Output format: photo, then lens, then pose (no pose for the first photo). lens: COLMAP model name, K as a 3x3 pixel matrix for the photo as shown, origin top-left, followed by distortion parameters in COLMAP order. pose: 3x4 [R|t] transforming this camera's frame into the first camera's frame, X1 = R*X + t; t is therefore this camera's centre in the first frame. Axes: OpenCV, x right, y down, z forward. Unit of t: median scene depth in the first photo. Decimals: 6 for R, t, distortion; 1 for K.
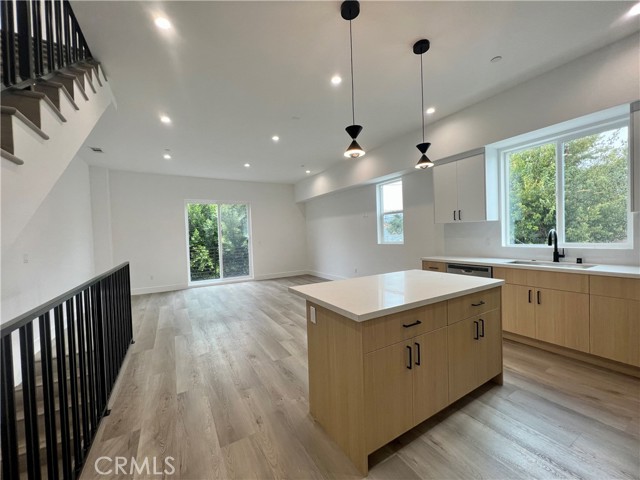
lens RADIAL K [[256.7, 0, 318.1], [0, 256.7, 241.6], [0, 0, 1]] dist [0.000913, 0.000109]
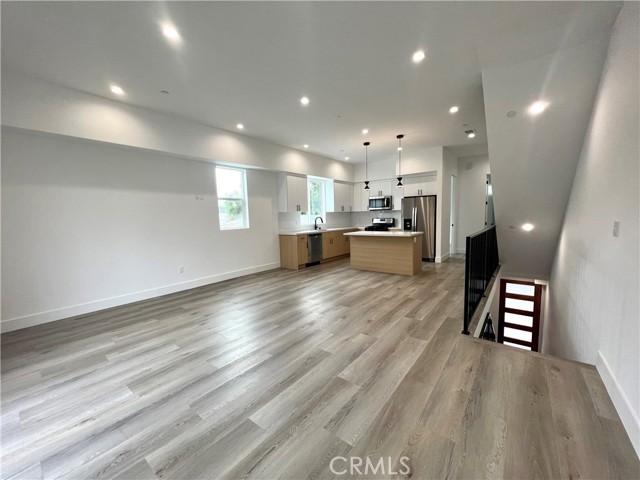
lens RADIAL K [[256.7, 0, 318.1], [0, 256.7, 241.6], [0, 0, 1]] dist [0.000913, 0.000109]
pose [[-0.369063, -0.049167, 0.928103, -1.462295], [0.063772, 0.994906, 0.078066, -0.000107], [-0.927214, 0.087998, -0.364048, 1.922135]]
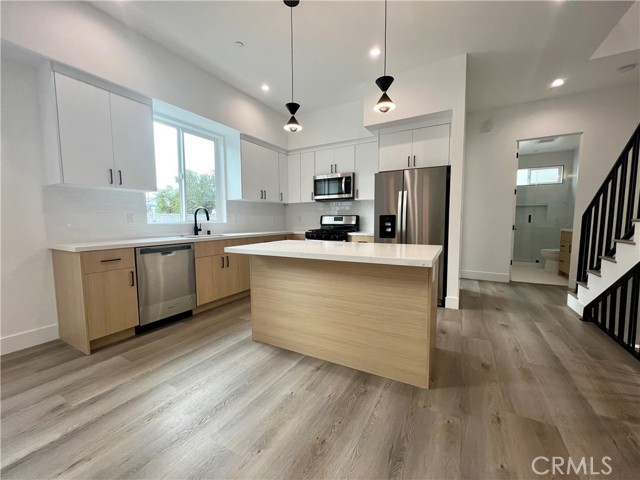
lens RADIAL K [[256.7, 0, 318.1], [0, 256.7, 241.6], [0, 0, 1]] dist [0.000913, 0.000109]
pose [[-0.509968, -0.037468, 0.859377, -0.372854], [0.046932, 0.996351, 0.071290, 0.050935], [-0.858912, 0.076688, -0.506348, 1.119853]]
